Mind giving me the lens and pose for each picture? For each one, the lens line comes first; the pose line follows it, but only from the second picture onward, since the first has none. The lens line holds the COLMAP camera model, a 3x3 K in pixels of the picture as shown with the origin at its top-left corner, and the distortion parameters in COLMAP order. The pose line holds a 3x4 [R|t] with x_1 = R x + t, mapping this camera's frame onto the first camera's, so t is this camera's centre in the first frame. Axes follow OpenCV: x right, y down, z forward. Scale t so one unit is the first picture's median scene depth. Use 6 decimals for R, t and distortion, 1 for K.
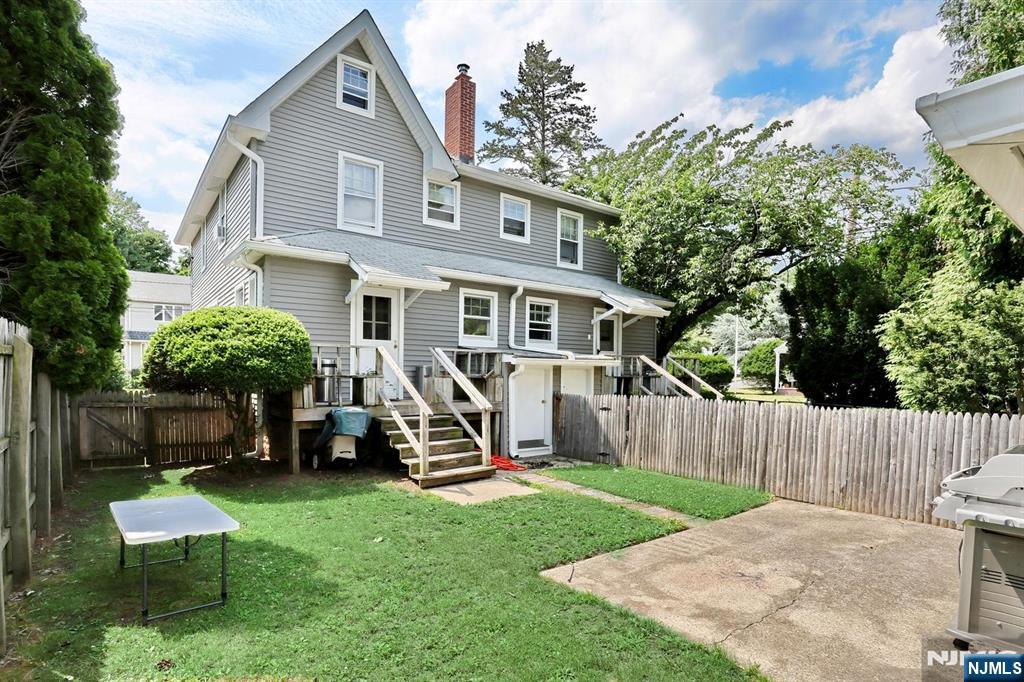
lens RADIAL K [[507.2, 0, 513.4], [0, 507.2, 379.1], [0, 0, 1]] dist [-0.071198, -0.000054]
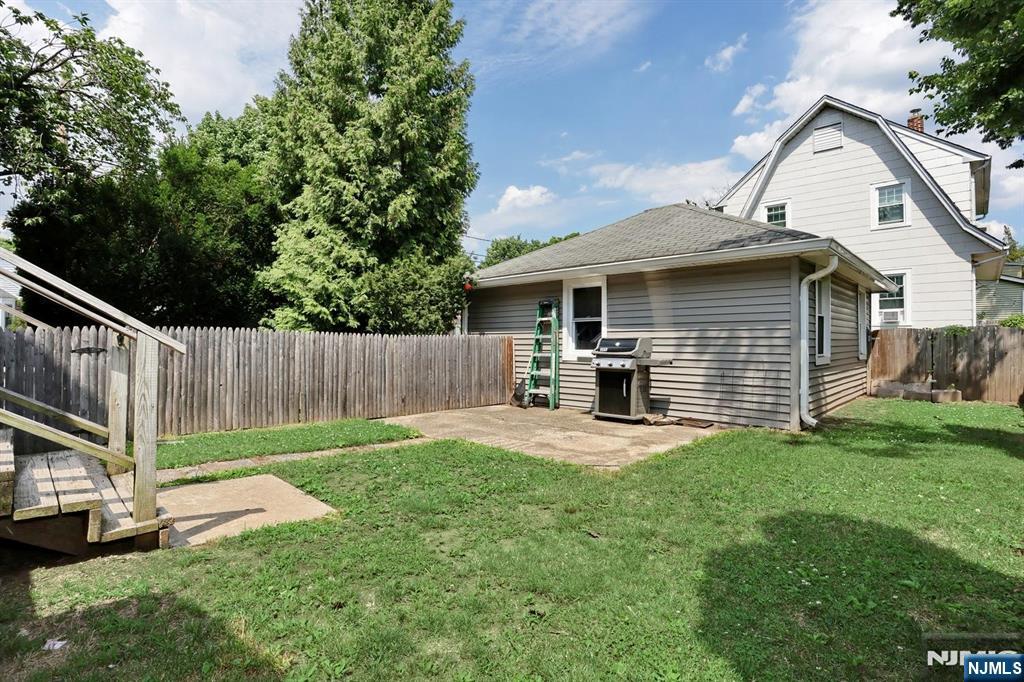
lens RADIAL K [[500.4, 0, 509.3], [0, 500.4, 340.4], [0, 0, 1]] dist [-0.068074, 0.021264]
pose [[-0.139558, -0.002708, 0.990210, -0.542346], [-0.007435, 0.999971, 0.001686, 0.054228], [-0.990186, -0.007127, -0.139574, 0.749598]]
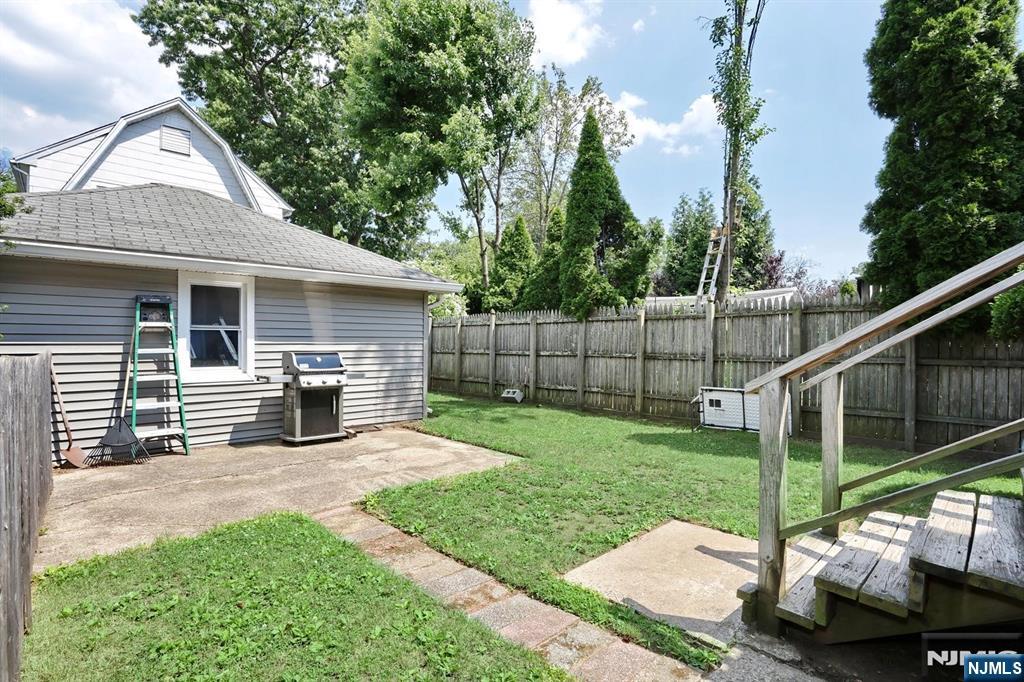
lens RADIAL K [[500.4, 0, 509.3], [0, 500.4, 340.4], [0, 0, 1]] dist [-0.068074, 0.021264]
pose [[-0.995519, -0.009534, -0.094084, 0.134856], [-0.009157, 0.999948, -0.004436, 0.028051], [0.094122, -0.003555, -0.995554, 1.326192]]
